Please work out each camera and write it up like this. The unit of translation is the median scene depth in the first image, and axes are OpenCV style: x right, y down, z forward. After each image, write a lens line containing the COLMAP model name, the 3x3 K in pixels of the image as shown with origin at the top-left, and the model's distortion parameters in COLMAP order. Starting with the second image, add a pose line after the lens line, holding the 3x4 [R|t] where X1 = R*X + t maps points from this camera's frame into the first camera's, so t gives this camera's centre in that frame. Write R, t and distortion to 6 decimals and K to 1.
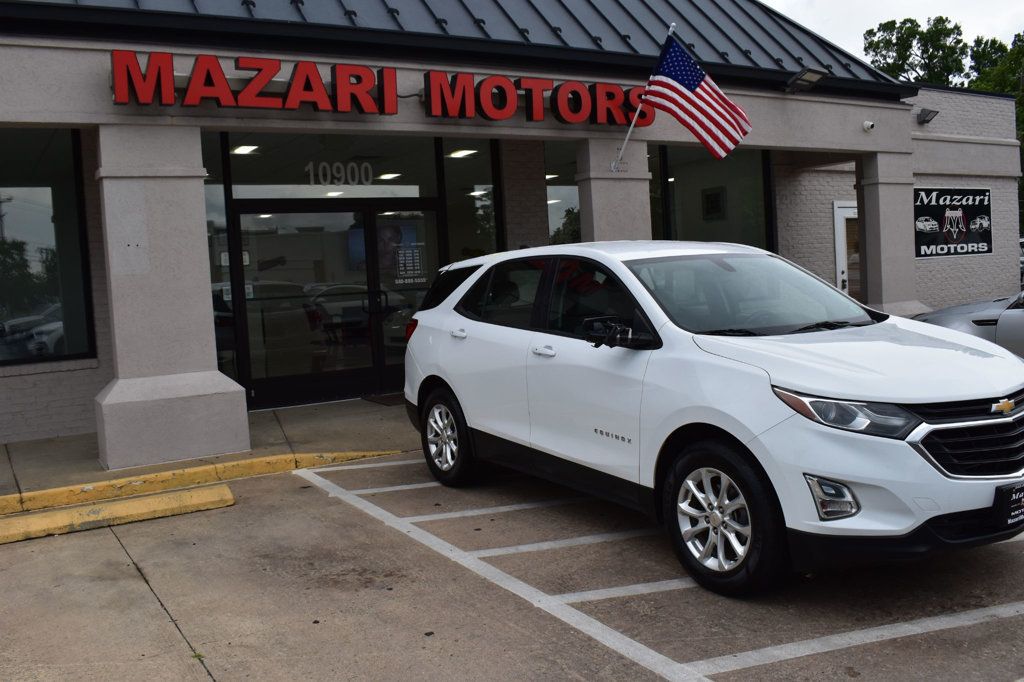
lens RADIAL K [[924.6, 0, 512.0], [0, 924.6, 341.0], [0, 0, 1]] dist [-0.086193, 0.007731]
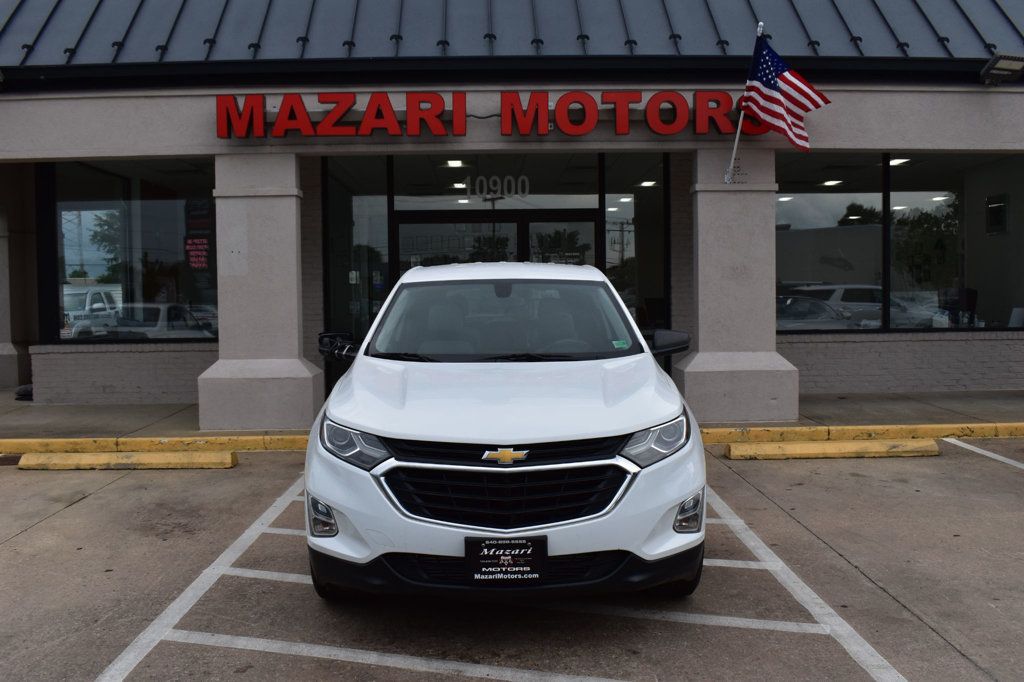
lens RADIAL K [[953.4, 0, 512.0], [0, 953.4, 341.0], [0, 0, 1]] dist [-0.082705, 0.004513]
pose [[0.863464, 0.070846, -0.499410, 0.637925], [-0.071515, 0.997280, 0.017828, -0.039360], [0.499315, 0.020321, 0.866182, 0.090680]]
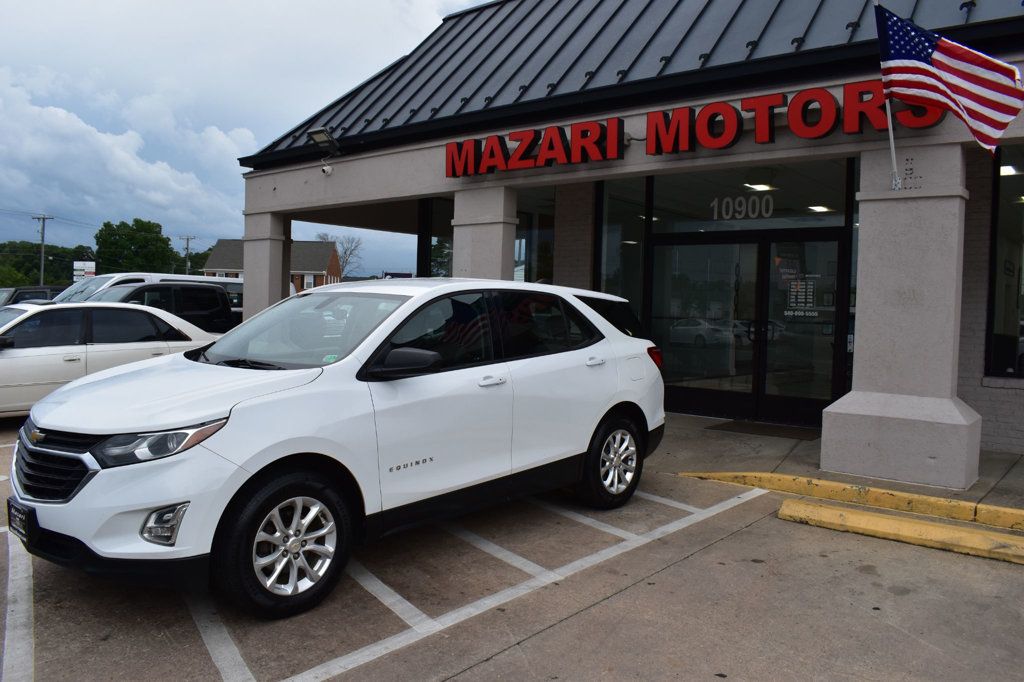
lens RADIAL K [[797.3, 0, 512.0], [0, 797.3, 341.0], [0, 0, 1]] dist [-0.091136, 0.004034]
pose [[0.306304, 0.105299, -0.946092, 0.992871], [-0.109998, 0.991121, 0.074698, -0.109979], [0.945557, 0.081188, 0.315167, 0.768640]]
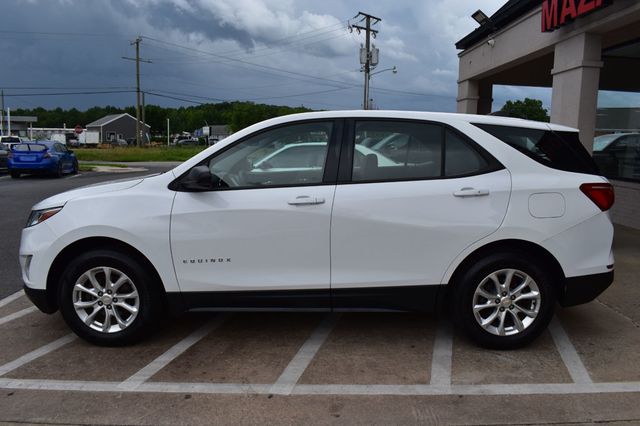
lens RADIAL K [[498.3, 0, 320.0], [0, 498.3, 213.0], [0, 0, 1]] dist [-0.091136, 0.004034]
pose [[-0.519423, 0.165275, -0.838382, 0.703957], [-0.053019, 0.972994, 0.224660, -0.118701], [0.852871, 0.161144, -0.496632, 1.266711]]
